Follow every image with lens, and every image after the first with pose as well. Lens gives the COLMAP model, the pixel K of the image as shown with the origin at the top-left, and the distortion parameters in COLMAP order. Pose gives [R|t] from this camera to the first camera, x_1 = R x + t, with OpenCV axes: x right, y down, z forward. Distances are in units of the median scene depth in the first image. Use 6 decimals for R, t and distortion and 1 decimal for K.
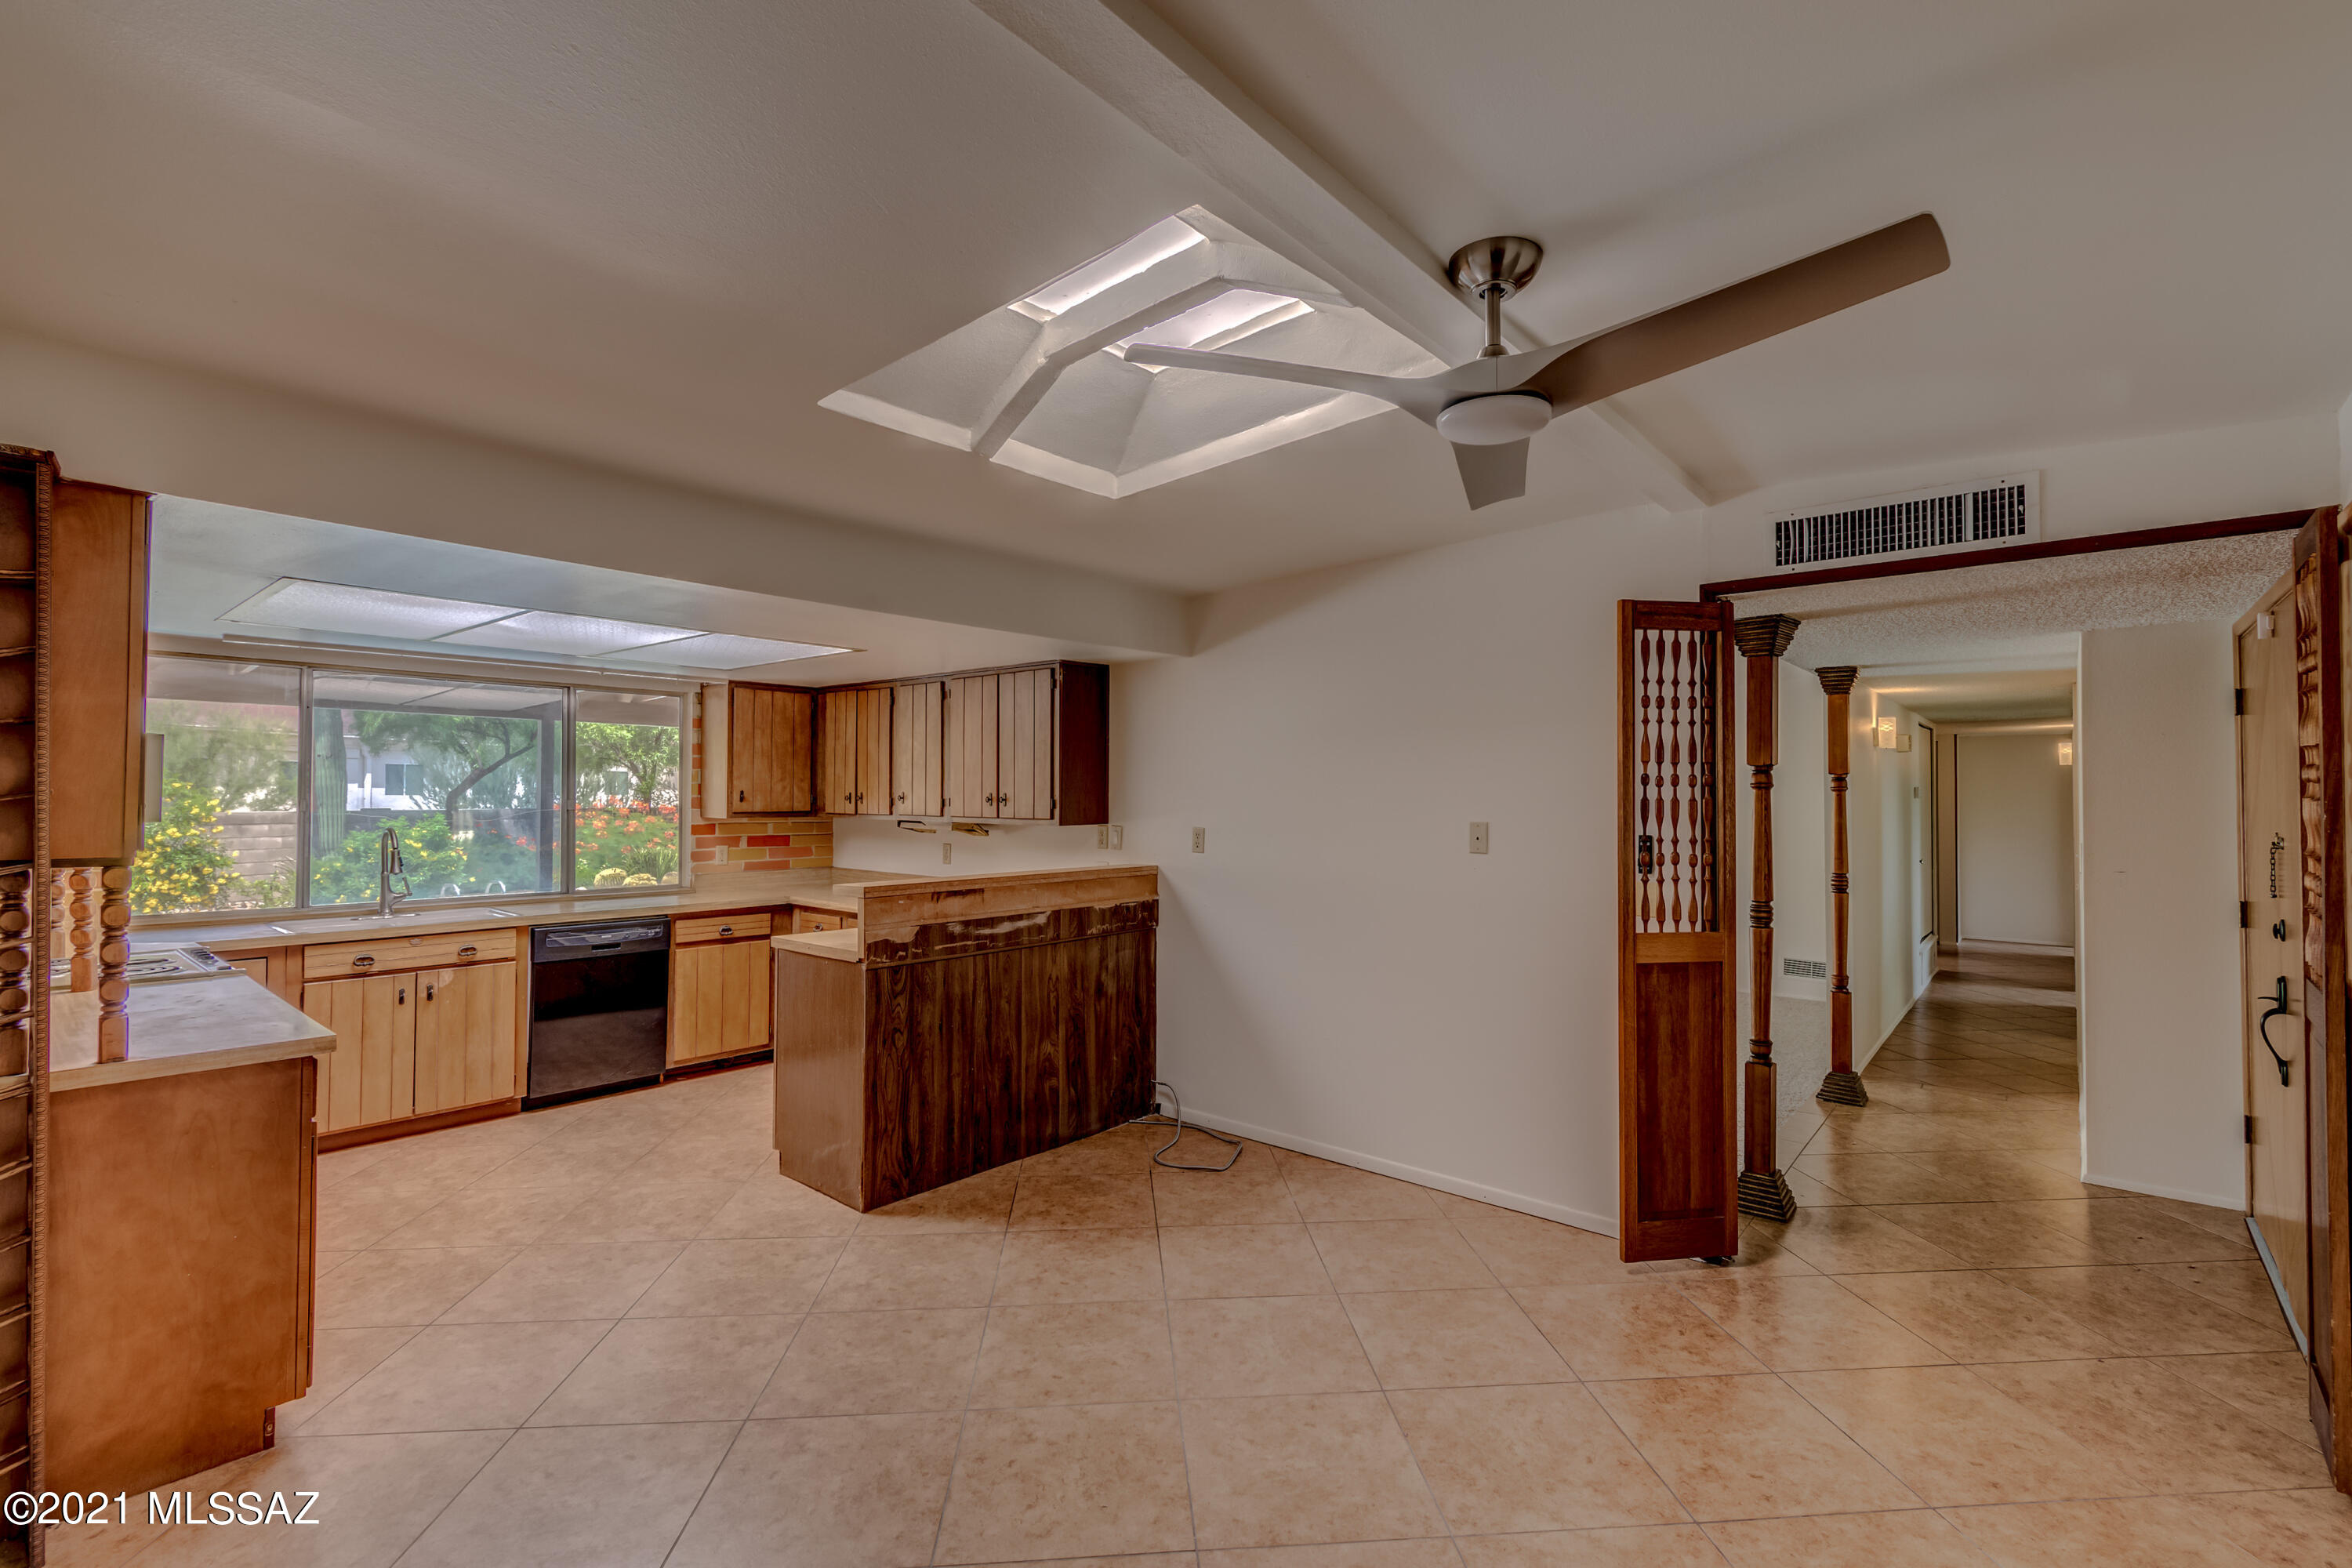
lens RADIAL K [[1045.7, 0, 1194.2], [0, 1045.7, 783.9], [0, 0, 1]] dist [0.003929, -0.002530]
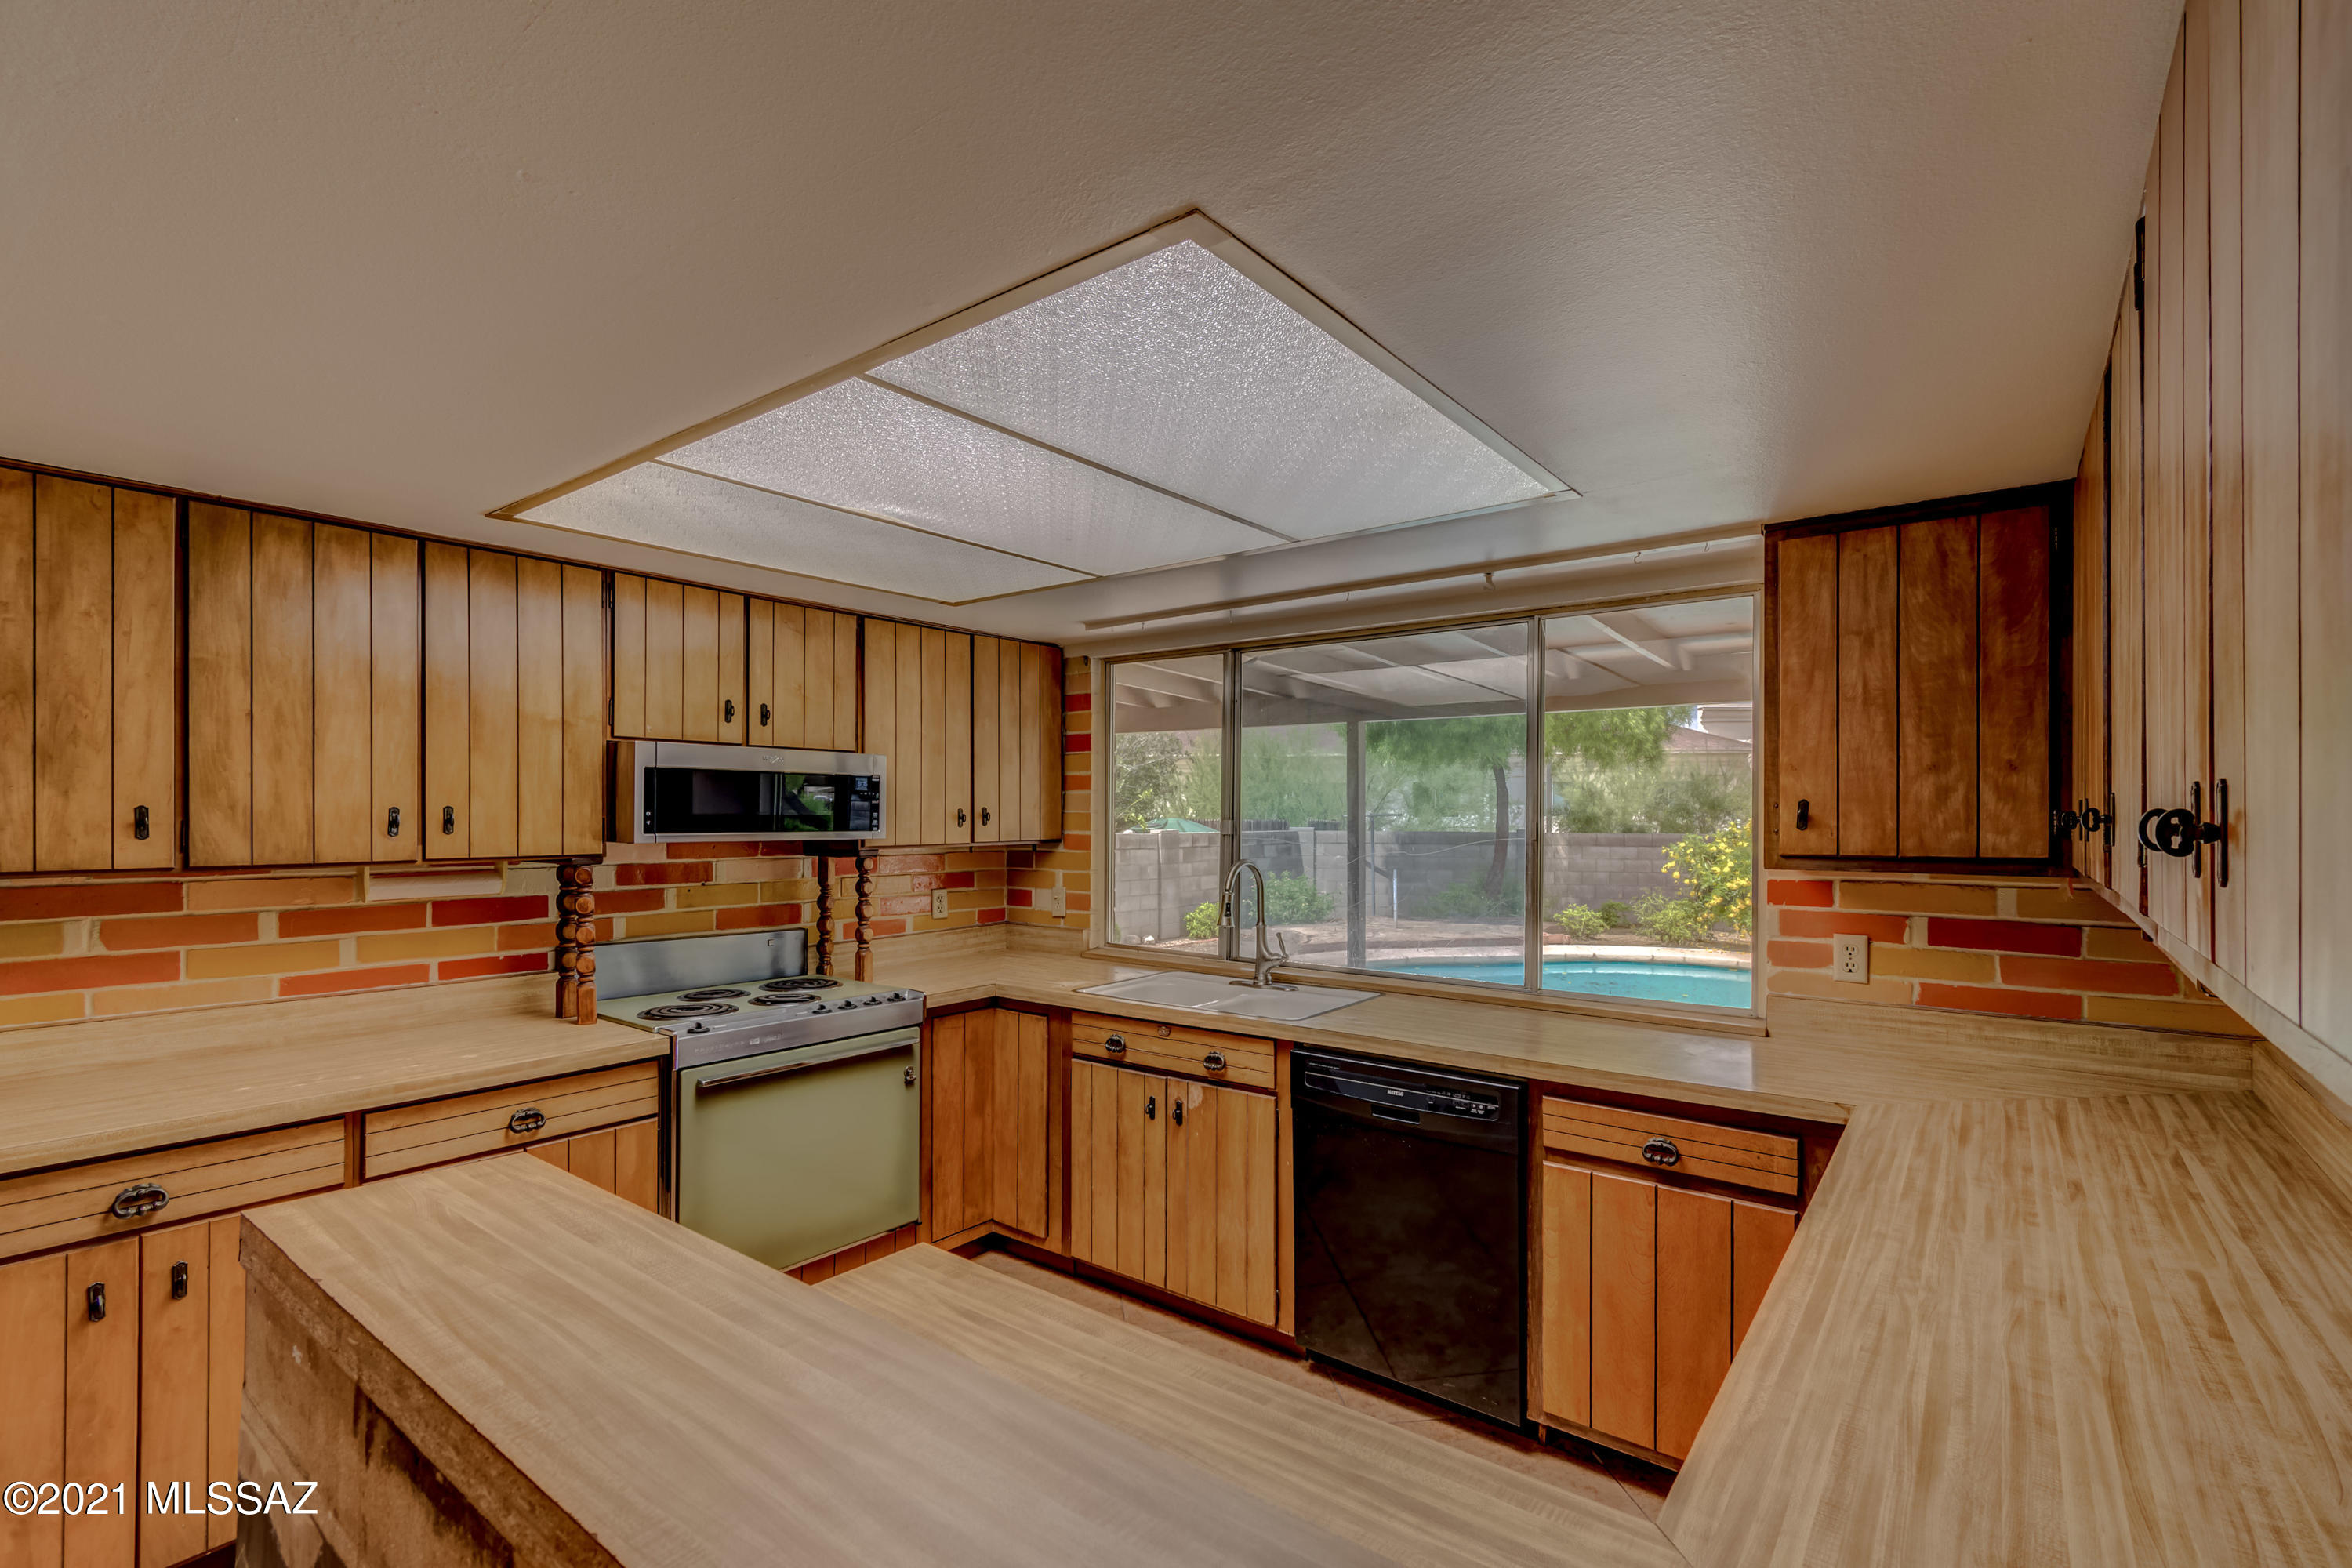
lens RADIAL K [[1045.7, 0, 1188.2], [0, 1045.7, 813.0], [0, 0, 1]] dist [0.003929, -0.002530]
pose [[0.052481, -0.005911, -0.998604, -0.063104], [0.010514, 0.999930, -0.005366, 0.012559], [0.998567, -0.010218, 0.052539, 0.871305]]
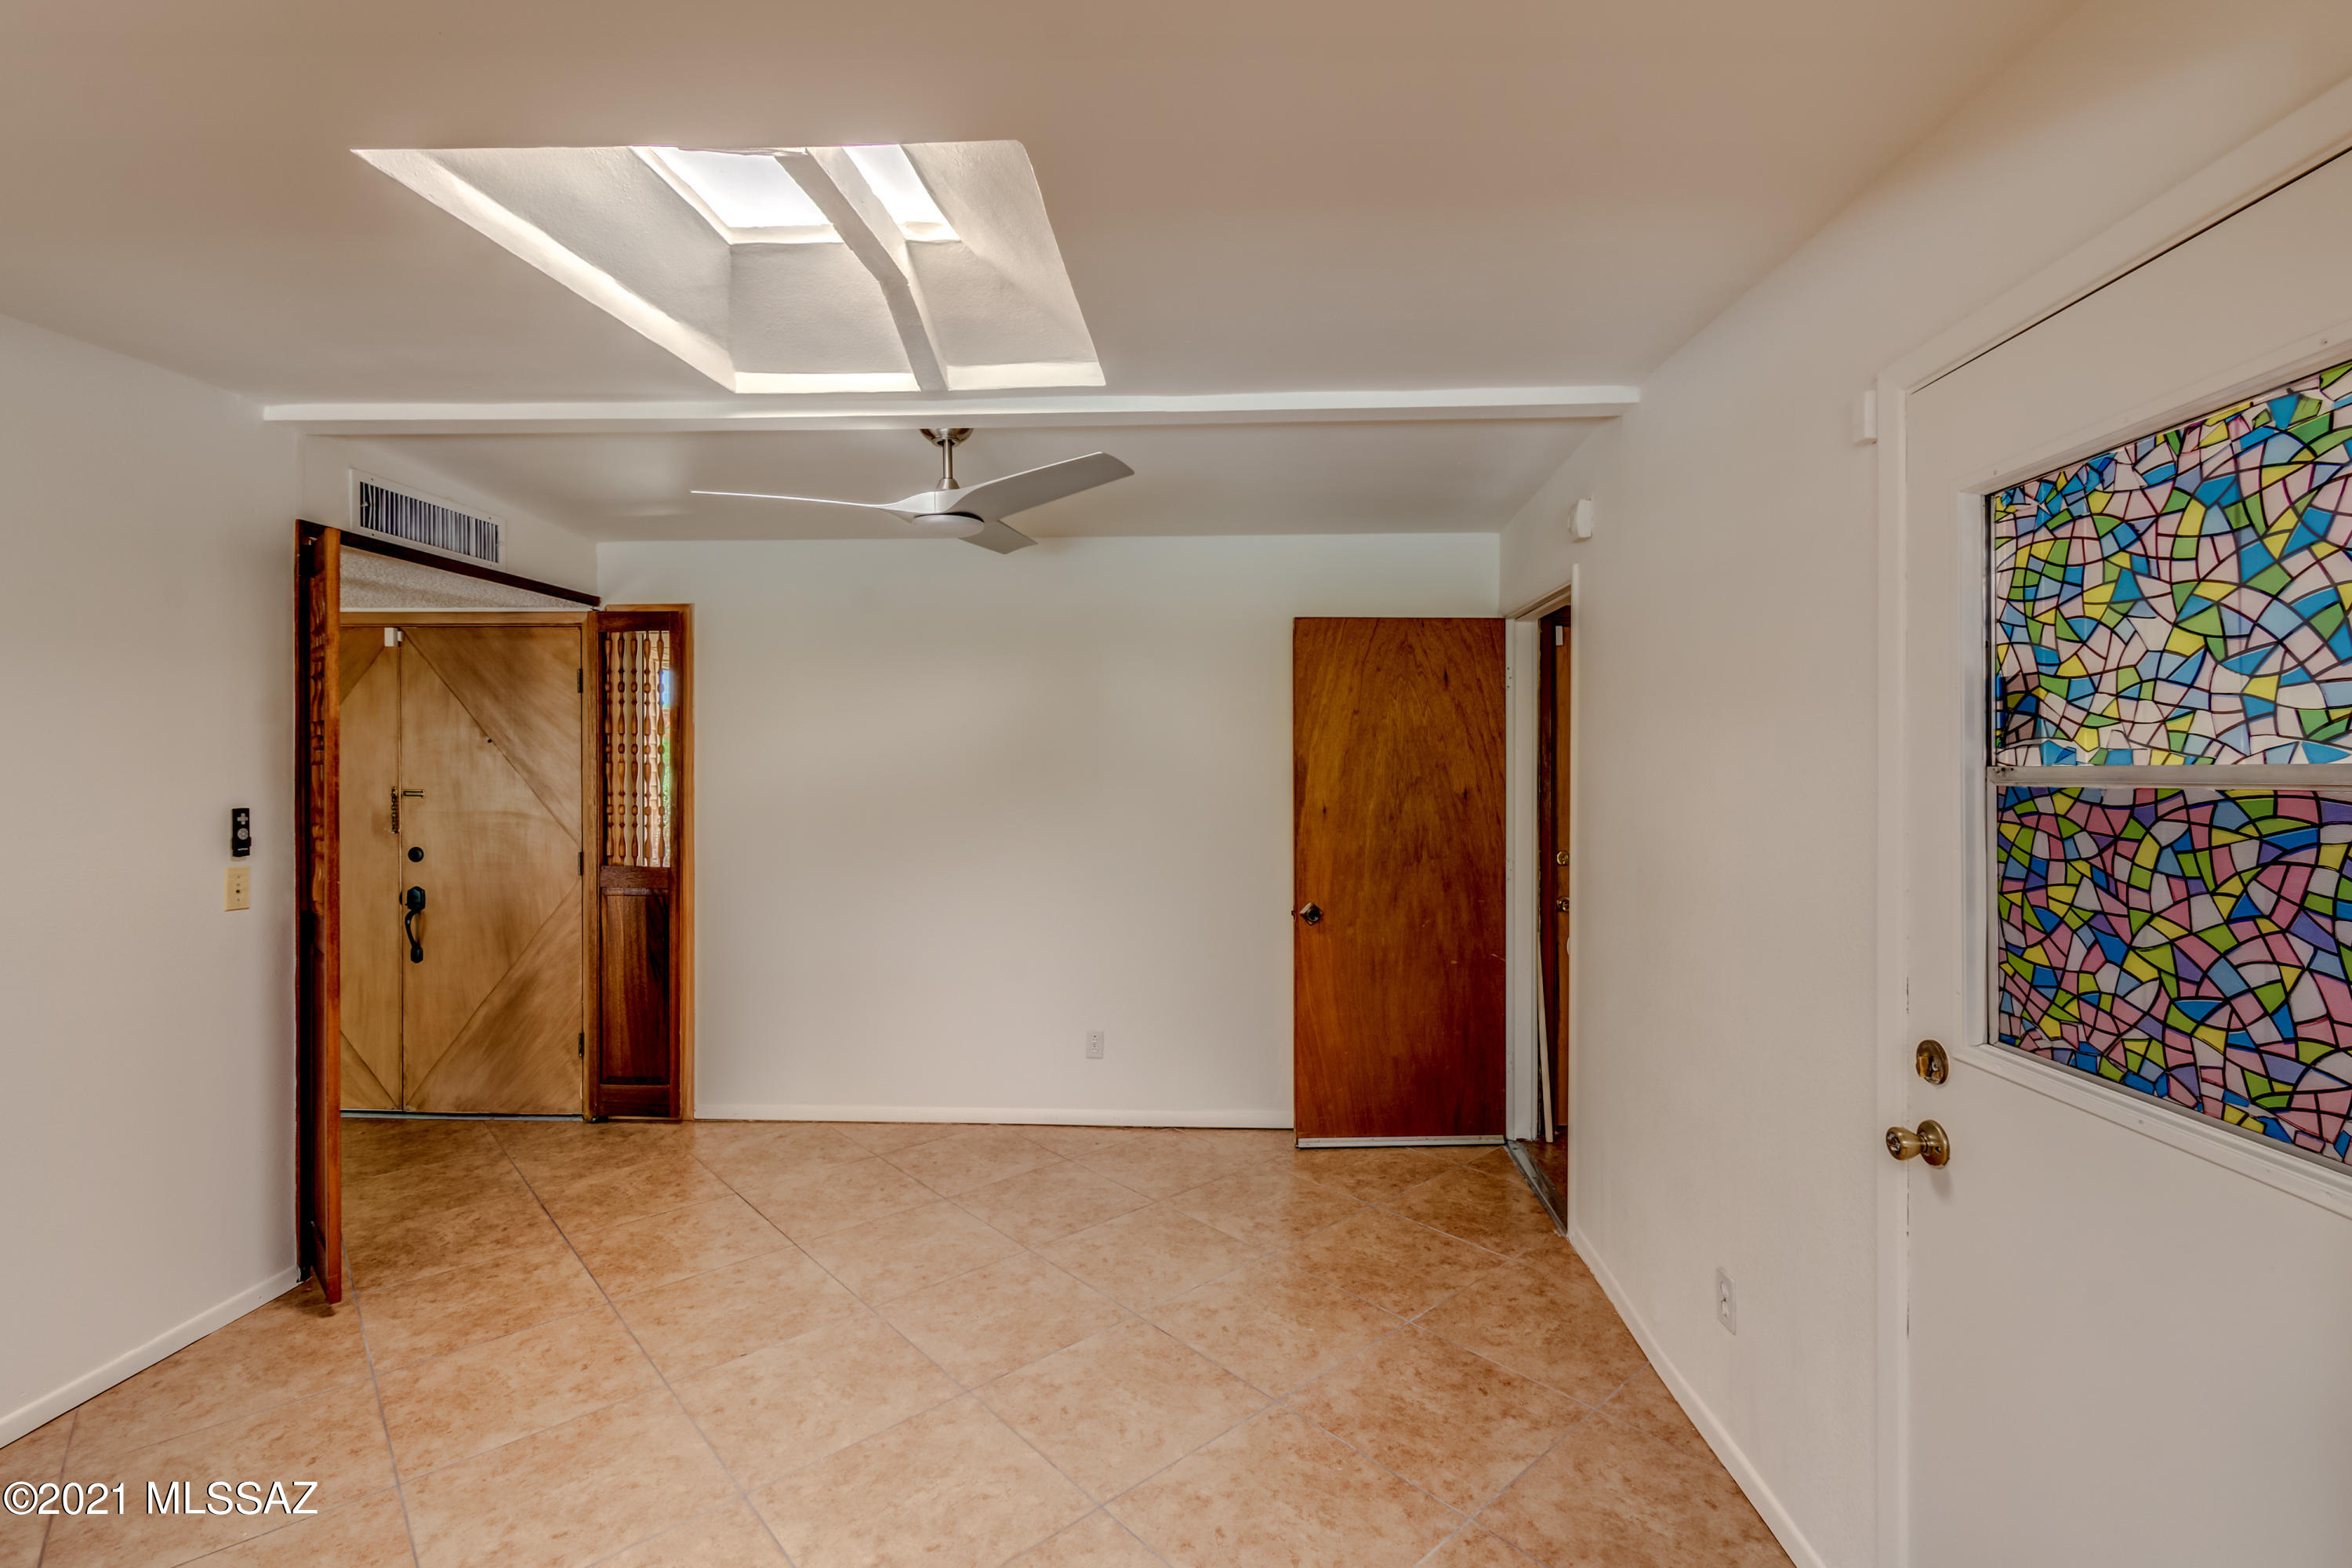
lens RADIAL K [[1045.7, 0, 1202.4], [0, 1045.7, 770.6], [0, 0, 1]] dist [0.003929, -0.002530]
pose [[-0.623006, -0.007894, 0.782177, -0.445526], [-0.013588, 0.999907, -0.000731, 0.006766], [-0.782099, -0.011084, -0.623056, 0.625765]]
